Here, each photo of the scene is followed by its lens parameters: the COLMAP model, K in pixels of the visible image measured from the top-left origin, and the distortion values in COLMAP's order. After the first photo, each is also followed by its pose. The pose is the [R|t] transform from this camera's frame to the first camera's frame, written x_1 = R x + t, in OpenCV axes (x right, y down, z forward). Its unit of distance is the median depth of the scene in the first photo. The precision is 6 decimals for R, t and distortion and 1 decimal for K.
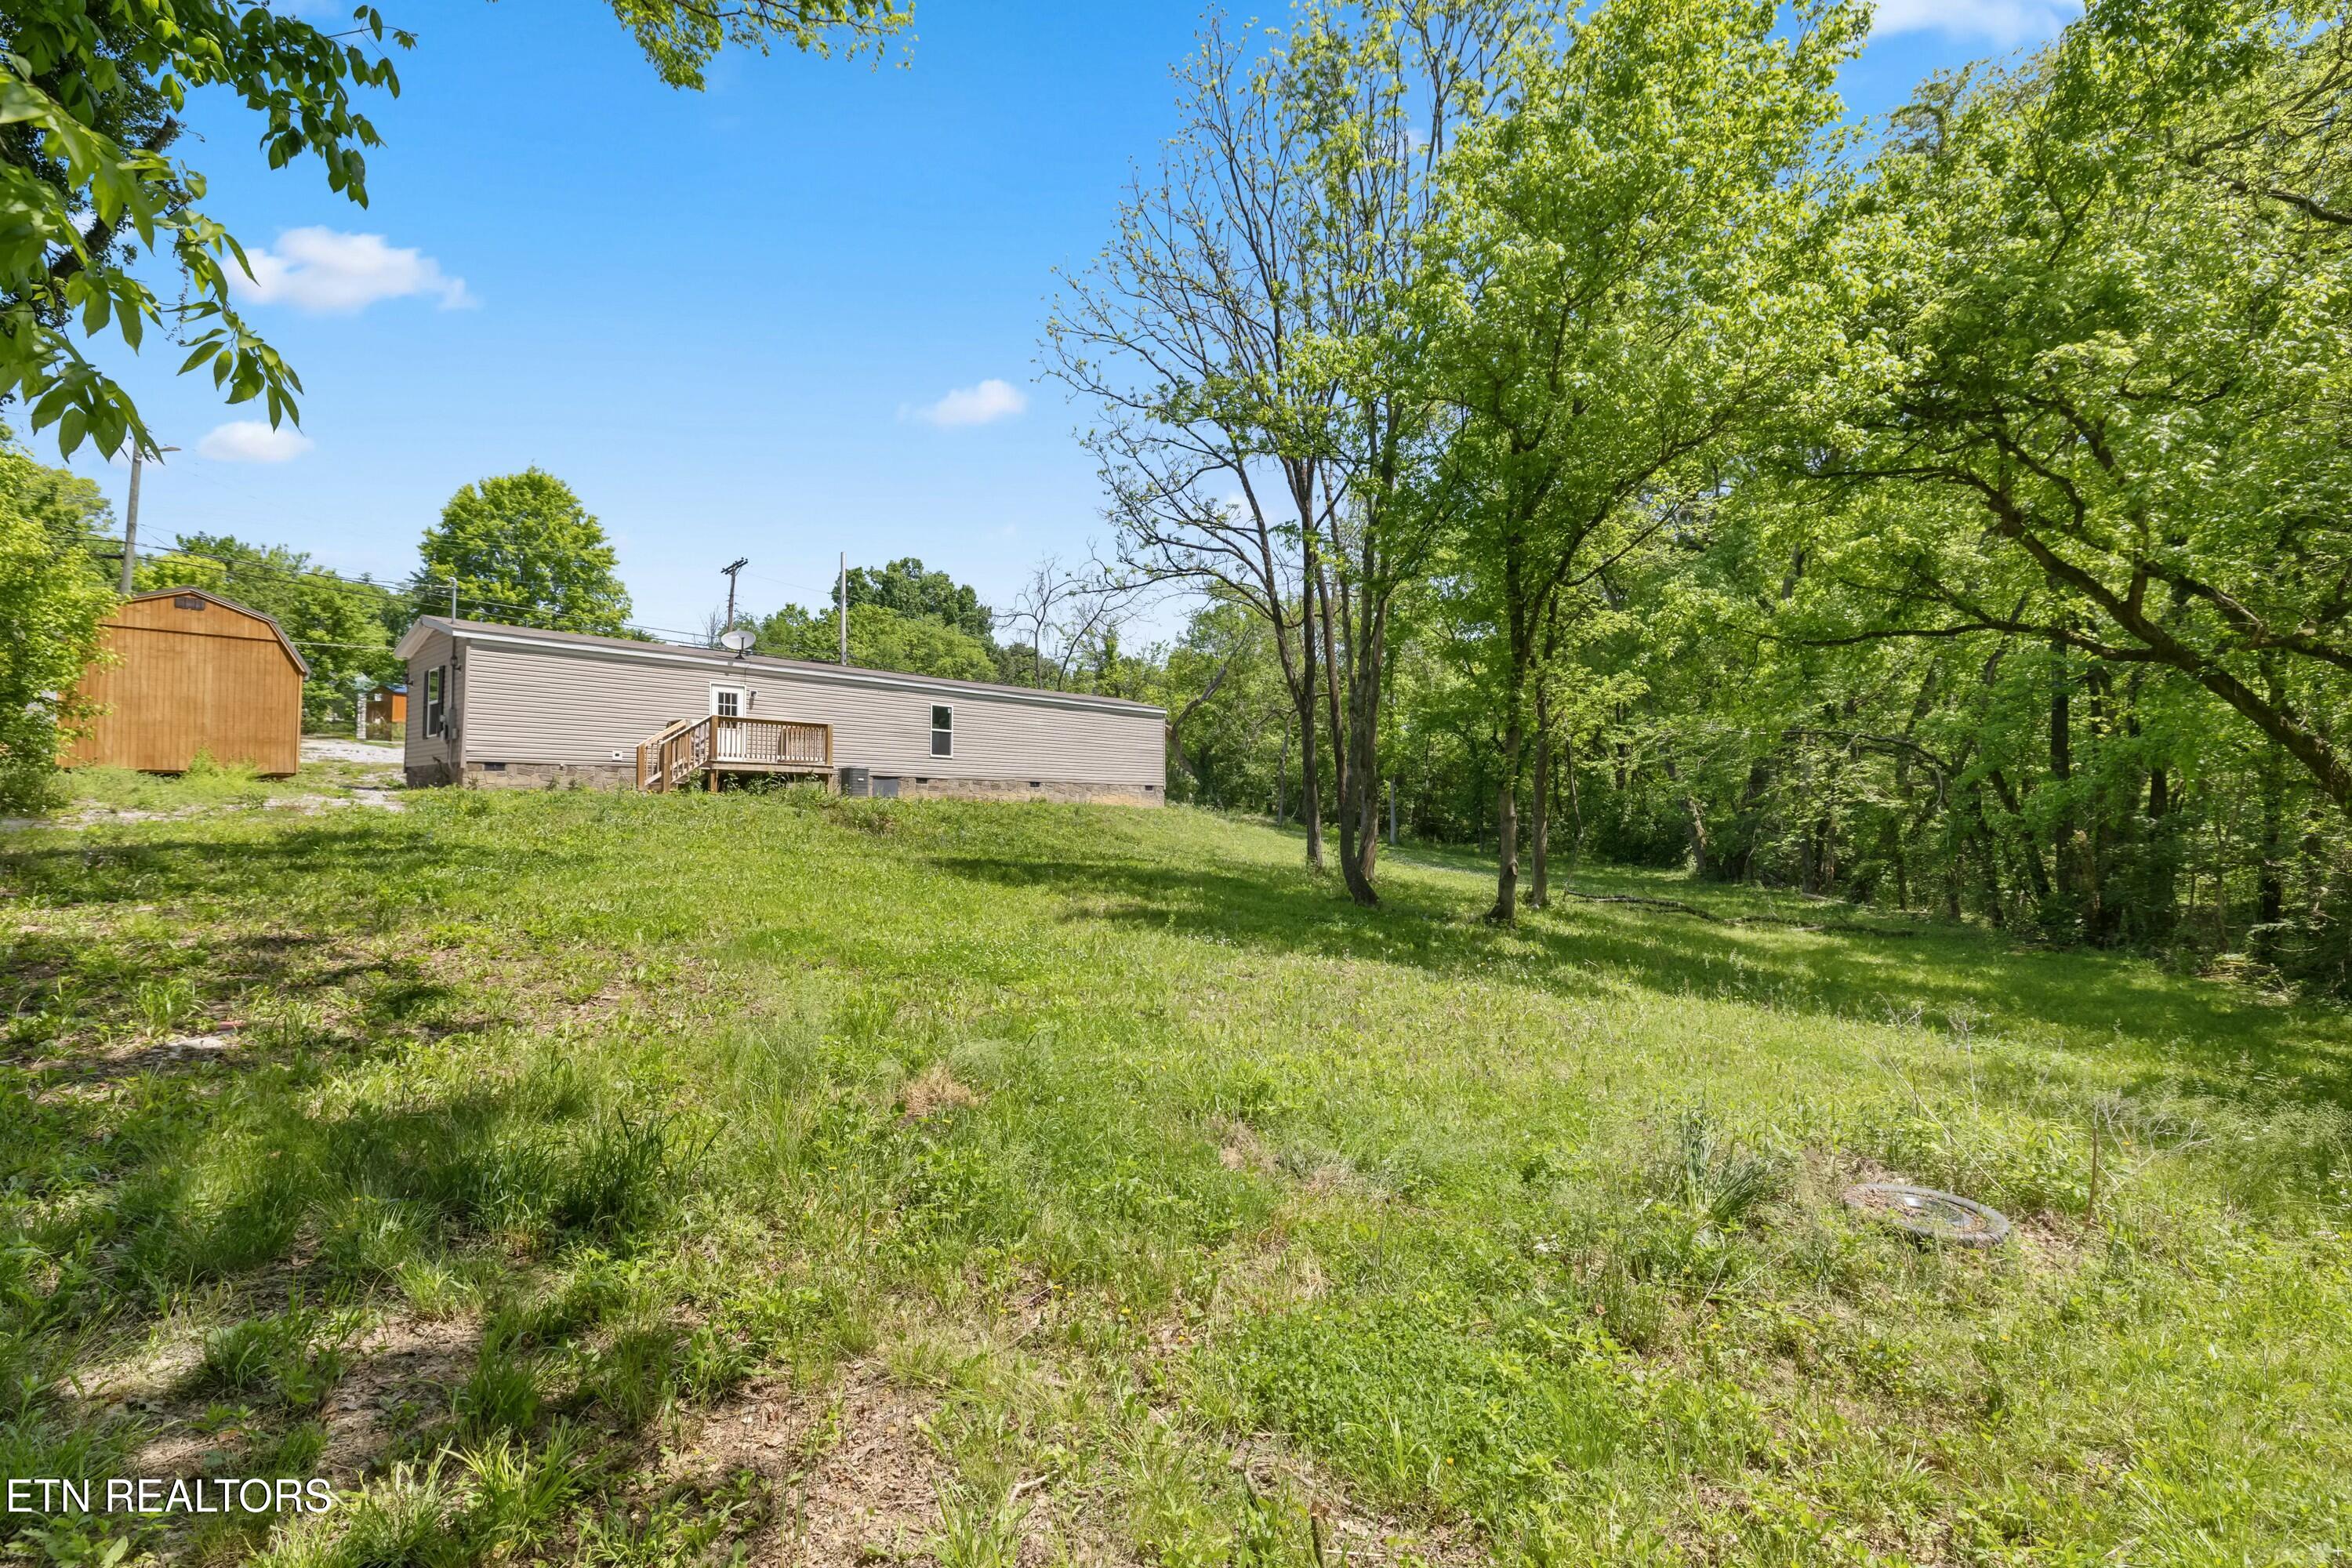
lens RADIAL K [[1075.6, 0, 1176.0], [0, 1075.6, 784.0], [0, 0, 1]] dist [0.030718, 0.000137]
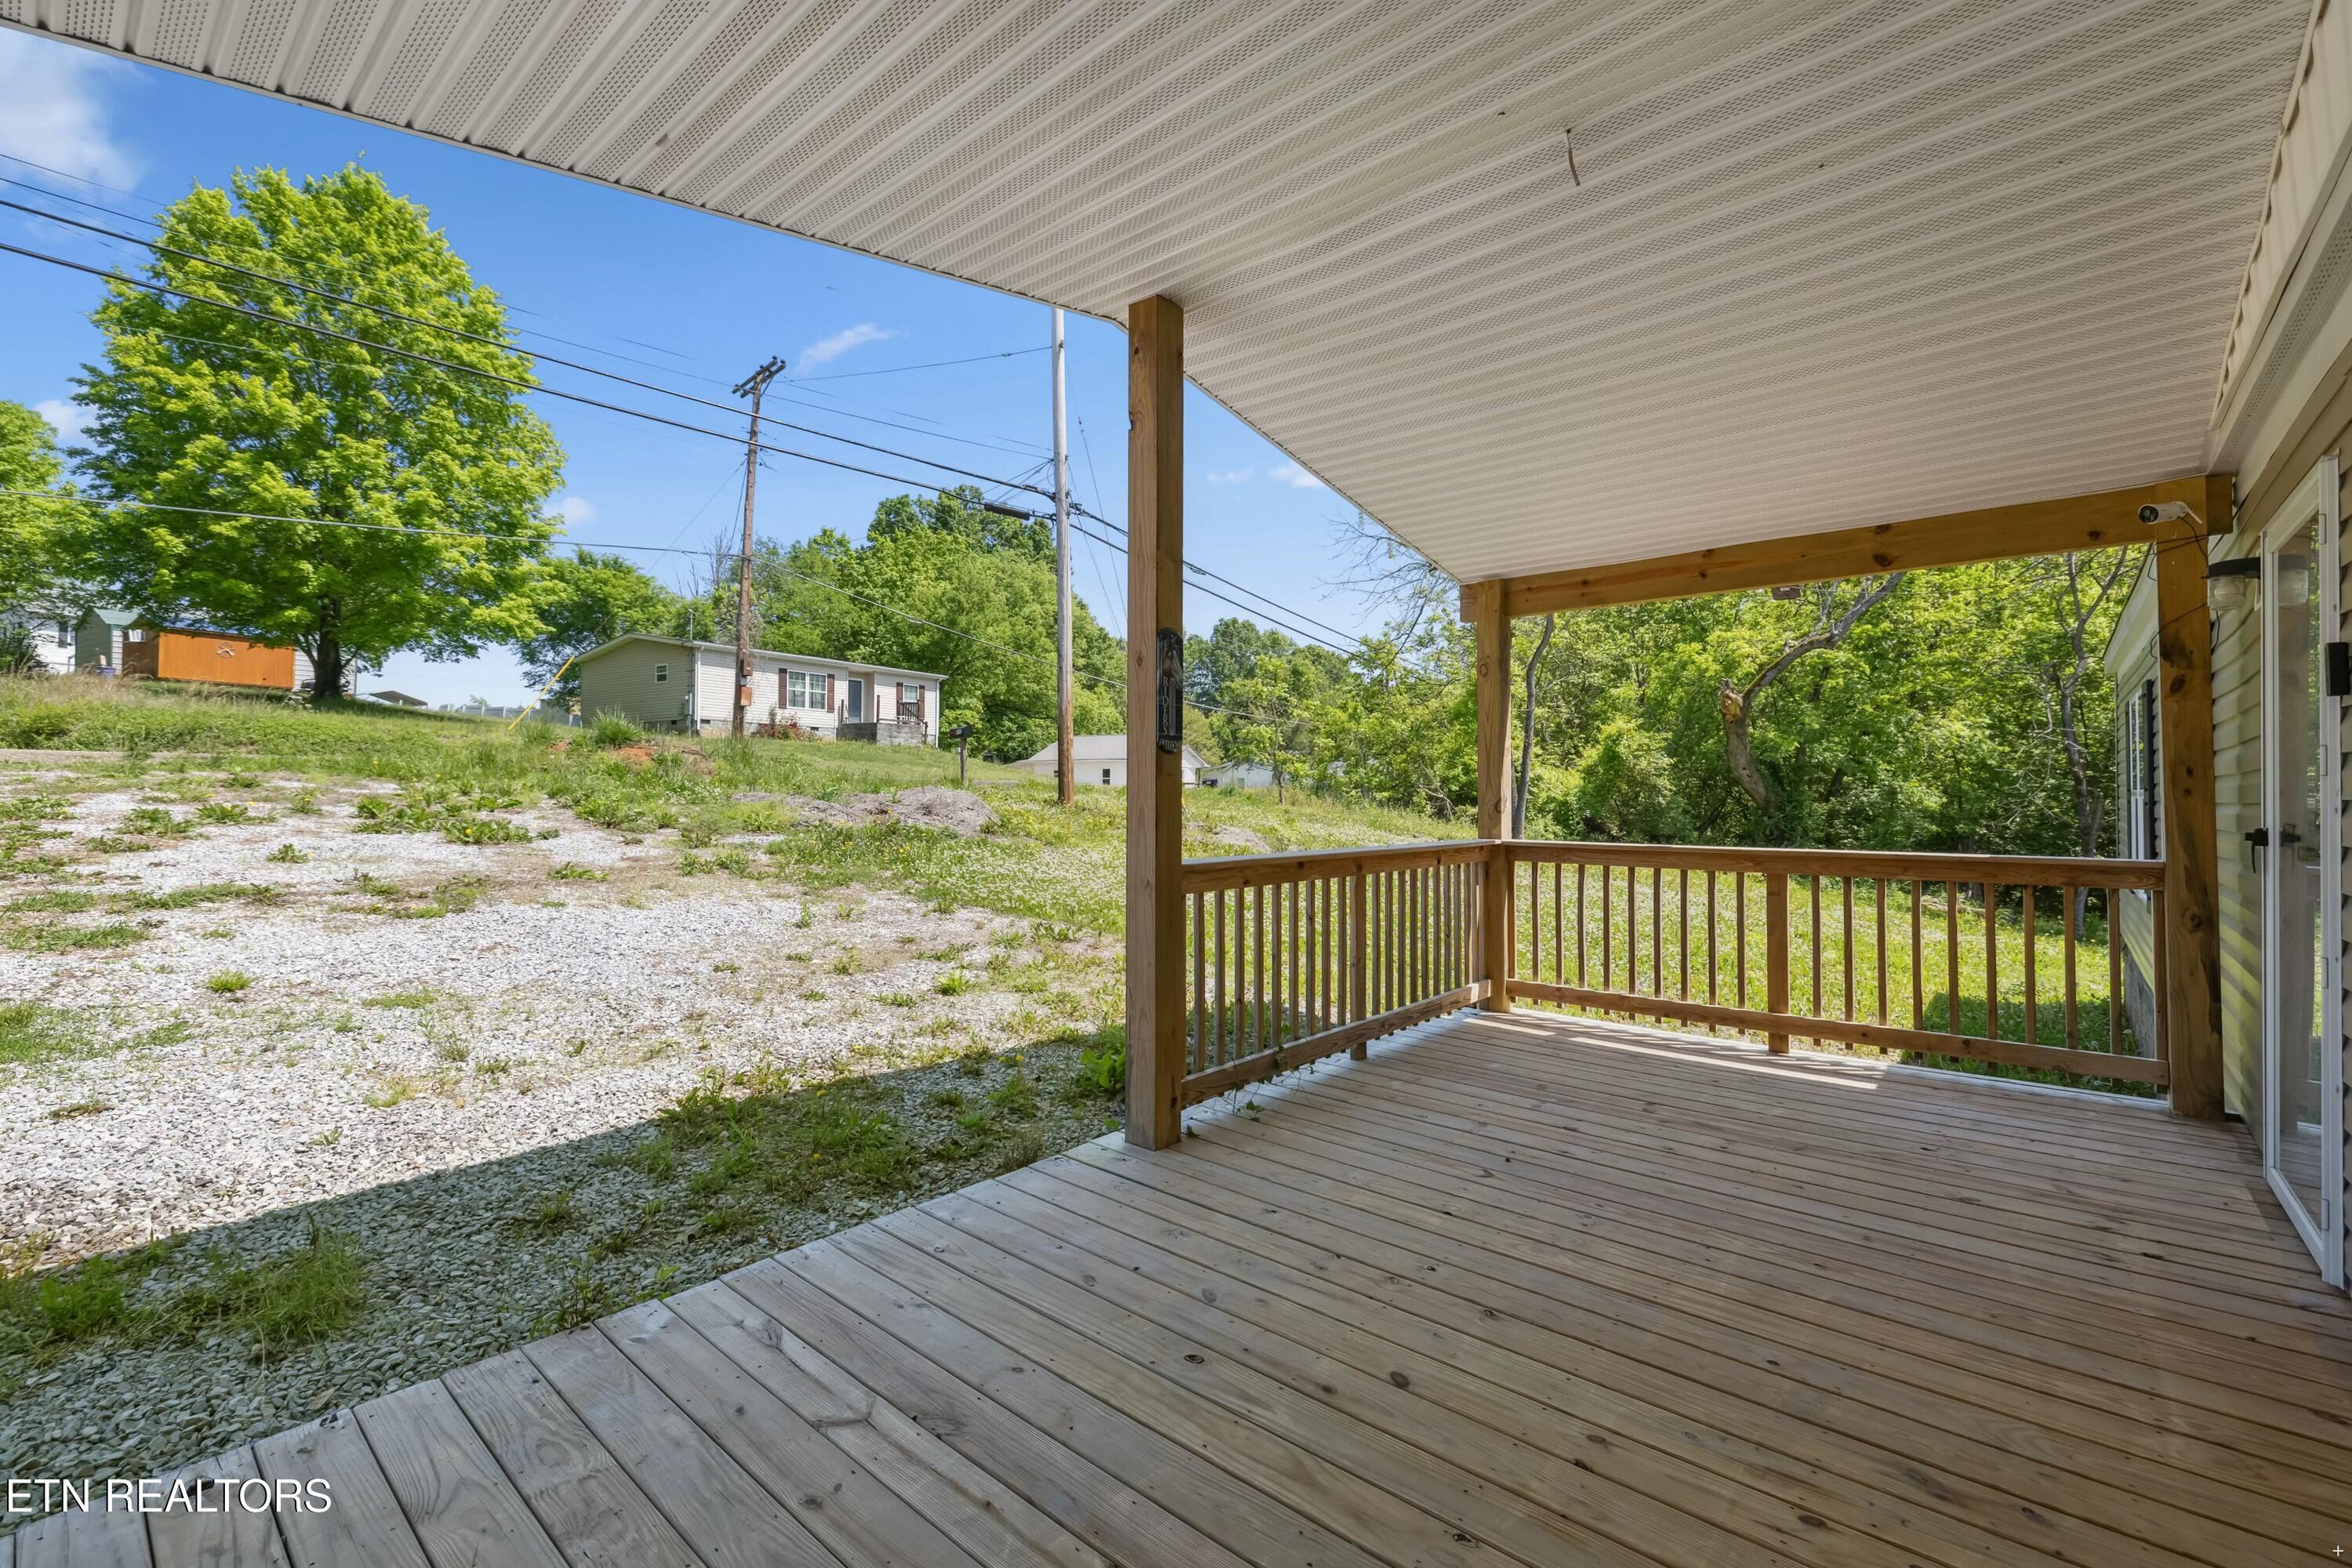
lens RADIAL K [[1005.2, 0, 1176.0], [0, 1005.2, 784.0], [0, 0, 1]] dist [0.008438, -0.000443]
pose [[0.999903, 0.005407, 0.012859, -0.192759], [-0.005861, 0.999351, 0.035550, -0.023897], [-0.012659, -0.035622, 0.999285, 0.460043]]
